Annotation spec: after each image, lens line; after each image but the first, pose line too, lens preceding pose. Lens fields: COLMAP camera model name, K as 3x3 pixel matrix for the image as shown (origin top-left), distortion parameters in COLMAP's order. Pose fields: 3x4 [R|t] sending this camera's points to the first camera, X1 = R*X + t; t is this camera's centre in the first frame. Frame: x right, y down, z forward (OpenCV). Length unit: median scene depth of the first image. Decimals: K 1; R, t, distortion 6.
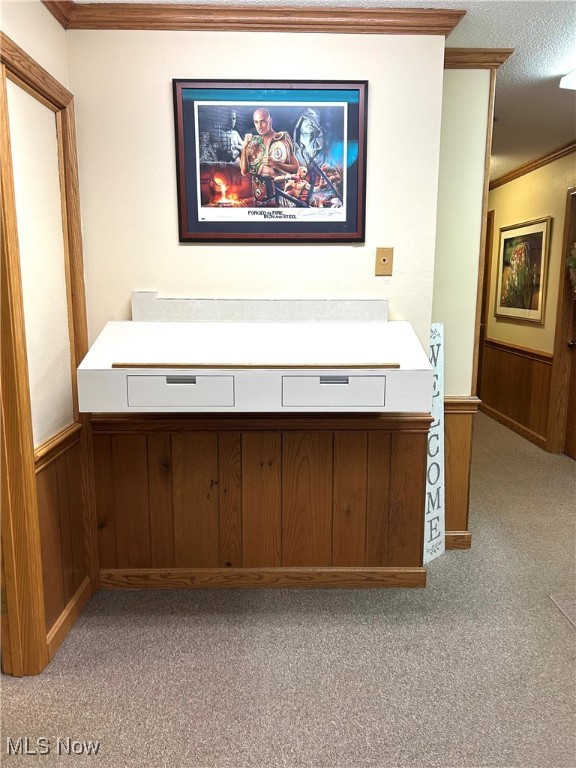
lens RADIAL K [[570.5, 0, 294.3], [0, 570.5, 385.9], [0, 0, 1]] dist [0.044204, -0.050654]
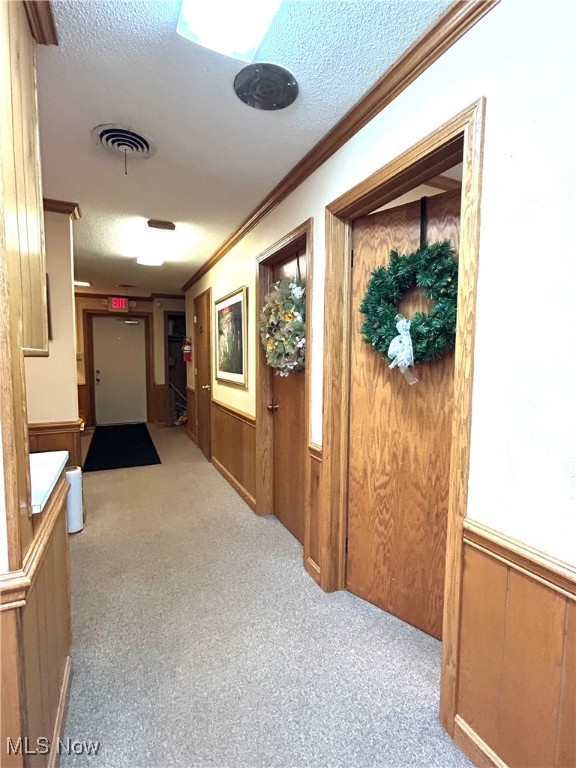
lens RADIAL K [[358.7, 0, 288.0], [0, 358.7, 384.0], [0, 0, 1]] dist [-0.008592, 0.000373]
pose [[0.916349, -0.025162, 0.399588, 0.228974], [0.063483, 0.994529, -0.082956, -0.053076], [-0.395315, 0.101383, 0.912933, 0.358423]]
